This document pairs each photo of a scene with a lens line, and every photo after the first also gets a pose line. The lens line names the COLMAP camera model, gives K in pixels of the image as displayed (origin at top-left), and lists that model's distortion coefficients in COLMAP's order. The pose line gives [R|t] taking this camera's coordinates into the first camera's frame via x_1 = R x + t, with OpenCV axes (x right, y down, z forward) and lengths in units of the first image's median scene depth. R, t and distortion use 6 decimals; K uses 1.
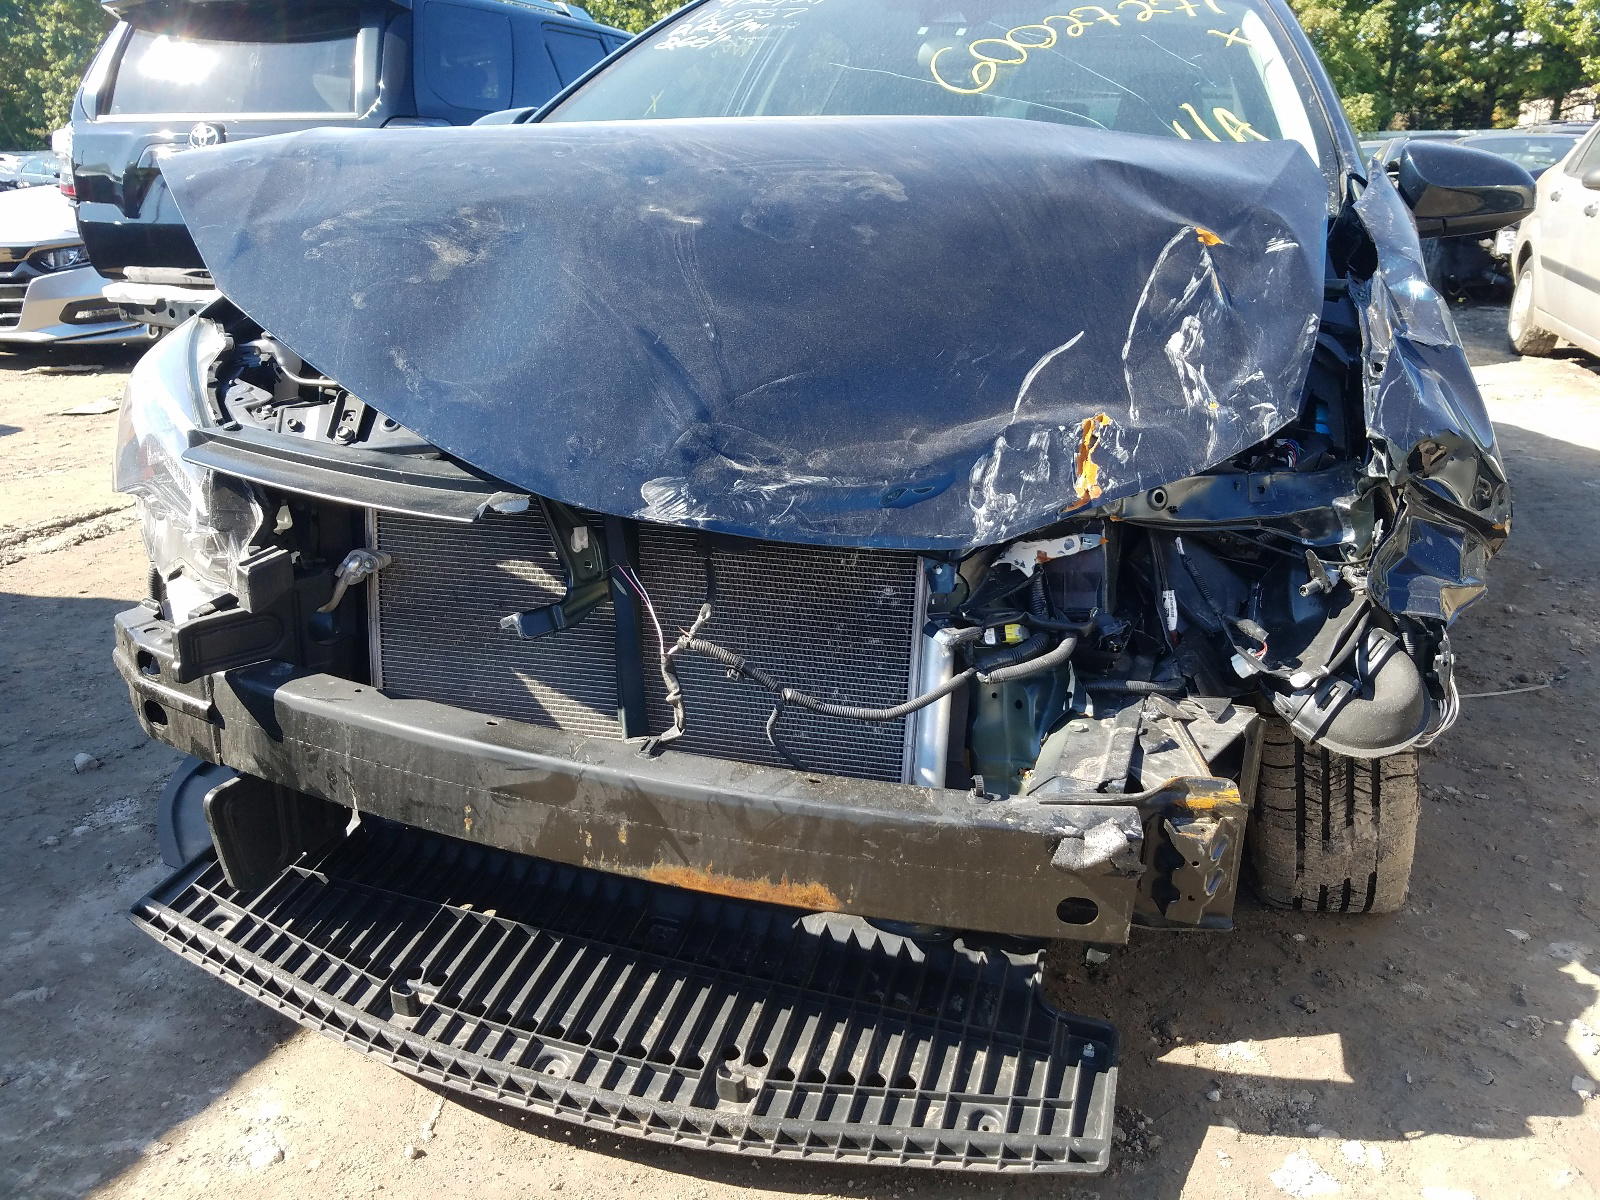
lens RADIAL K [[1214.0, 0, 800.0], [0, 1214.0, 606.9], [0, 0, 1]] dist [-0.002129, -0.004511]
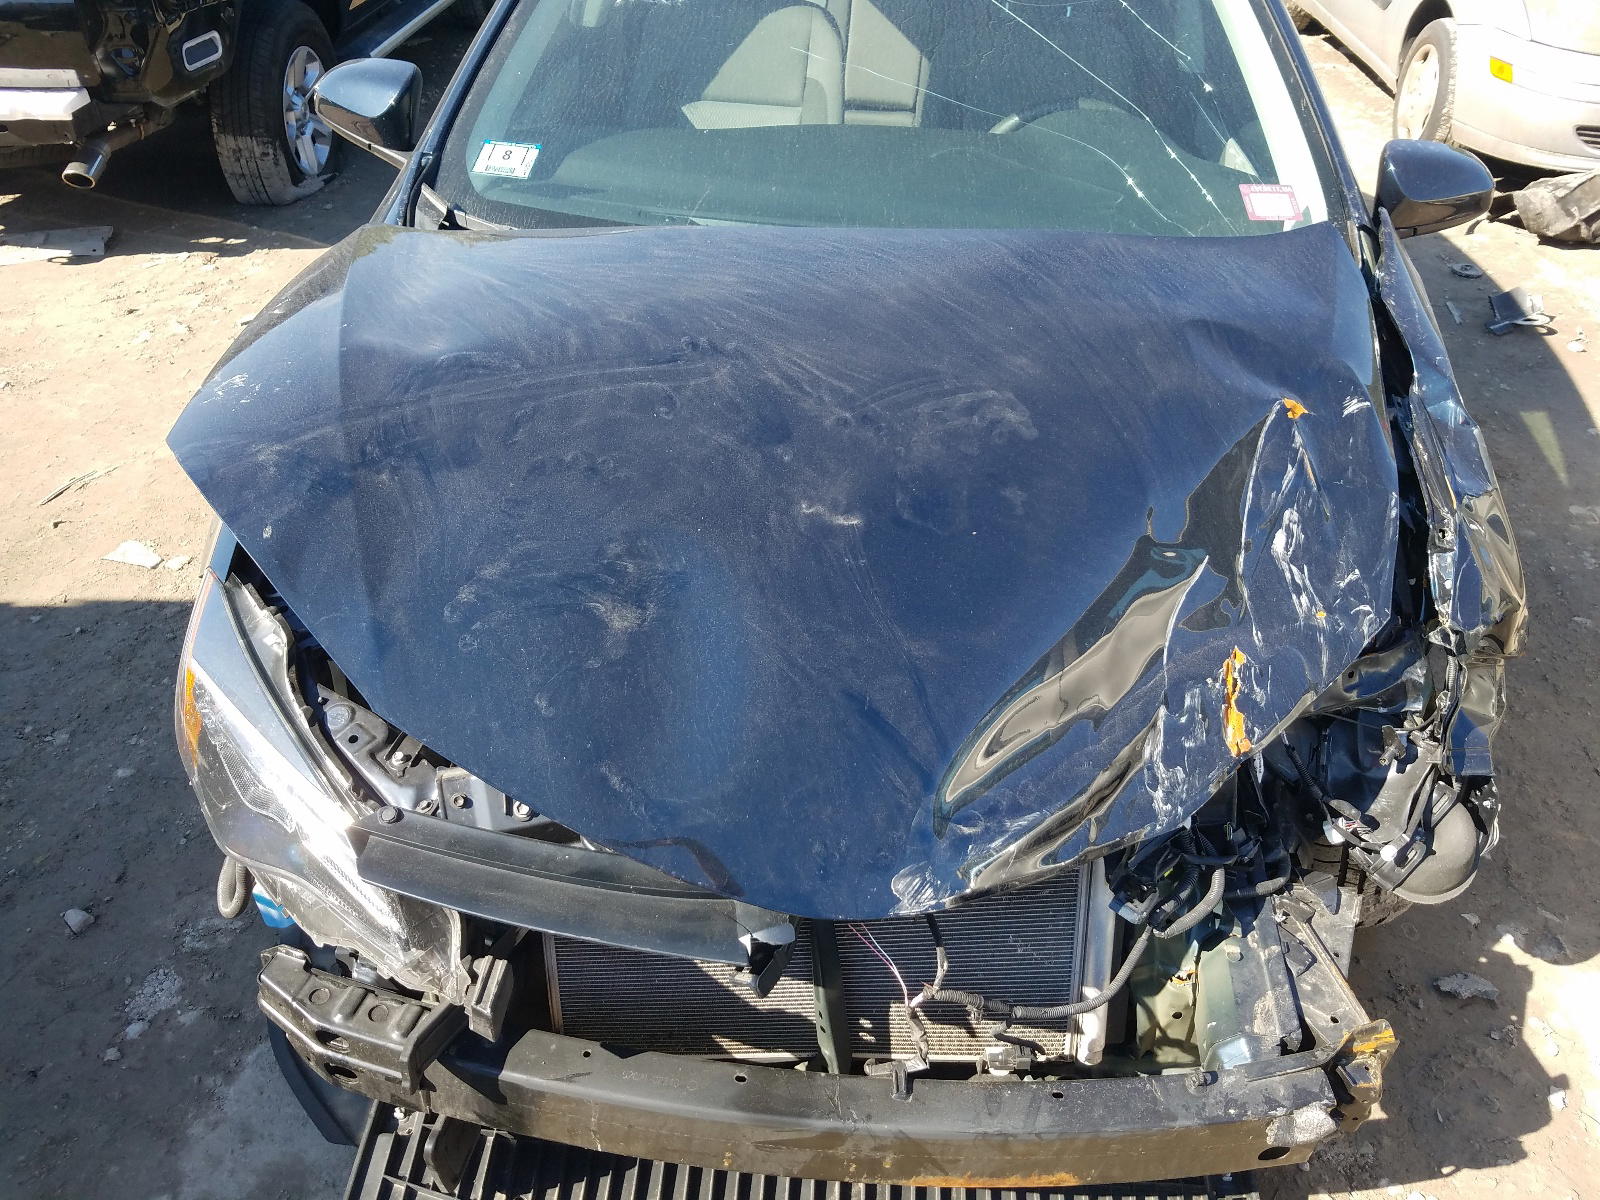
lens RADIAL K [[1214.0, 0, 807.4], [0, 1214.0, 602.3], [0, 0, 1]] dist [-0.002129, -0.004511]
pose [[0.970855, -0.132336, 0.199818, -0.323854], [0.068283, 0.951912, 0.298664, -0.551028], [-0.229733, -0.276315, 0.933205, 0.118126]]
